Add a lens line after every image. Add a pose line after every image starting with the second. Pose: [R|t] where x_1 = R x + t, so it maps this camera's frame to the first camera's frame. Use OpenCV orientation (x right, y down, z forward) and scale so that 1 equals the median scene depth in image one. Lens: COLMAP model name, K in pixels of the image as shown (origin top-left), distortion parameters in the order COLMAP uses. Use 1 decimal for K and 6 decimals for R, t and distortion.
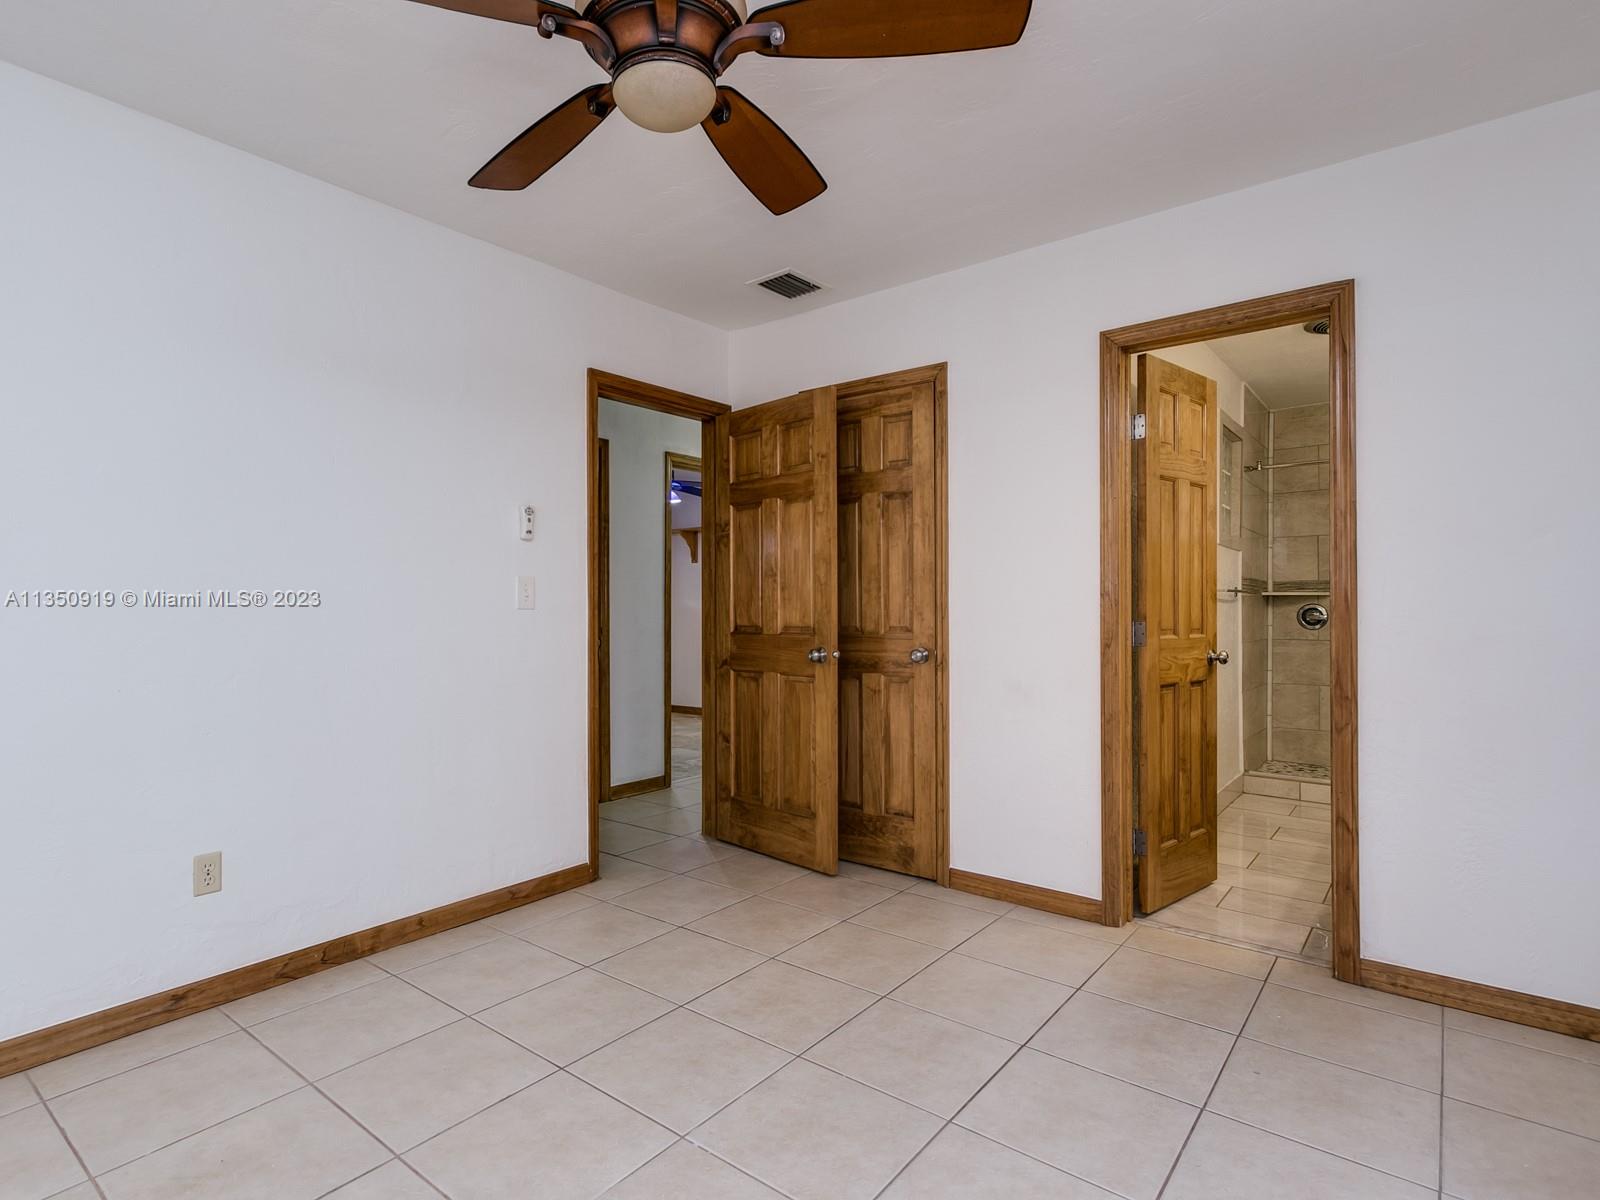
lens RADIAL K [[808.6, 0, 836.6], [0, 808.6, 607.5], [0, 0, 1]] dist [0.001058, -0.000623]
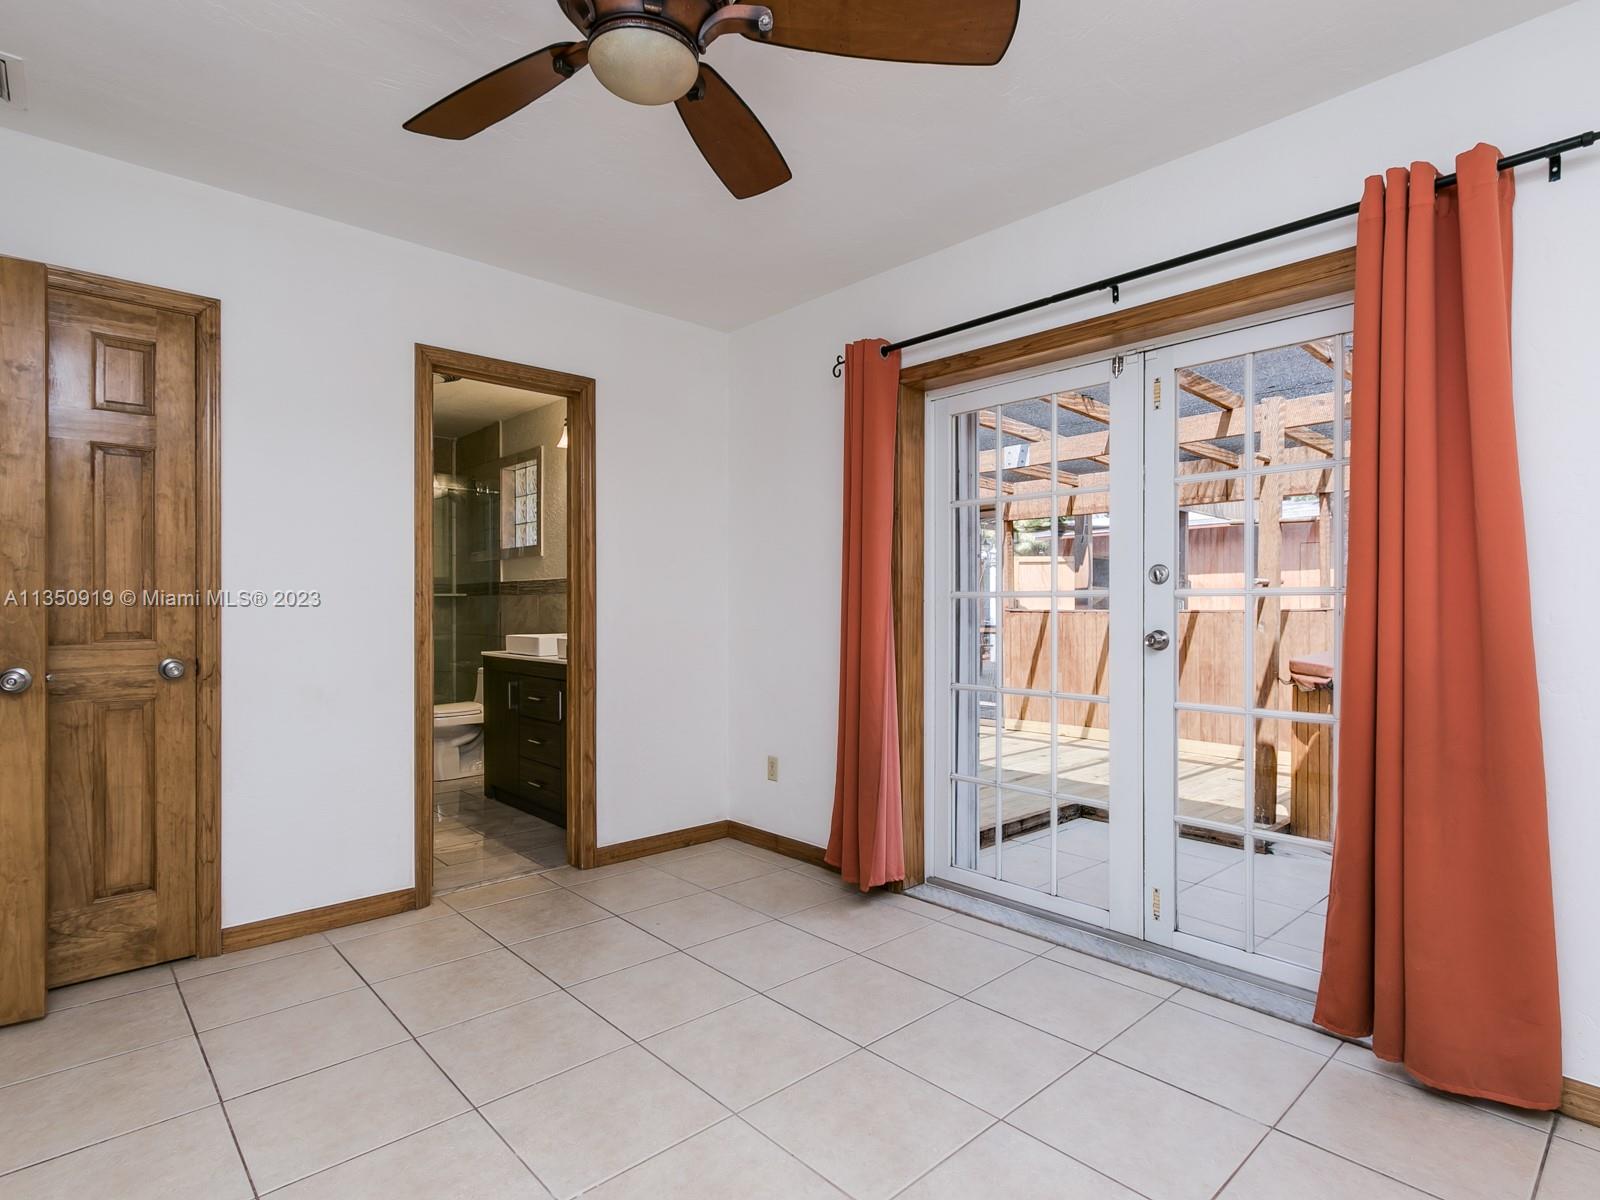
lens RADIAL K [[821.6, 0, 714.8], [0, 821.6, 602.7], [0, 0, 1]] dist [-0.000179, -0.001490]
pose [[0.229612, 0.005642, 0.973266, -0.530696], [-0.000200, 0.999983, -0.005749, 0.001515], [-0.973282, 0.001126, 0.229609, 0.326215]]
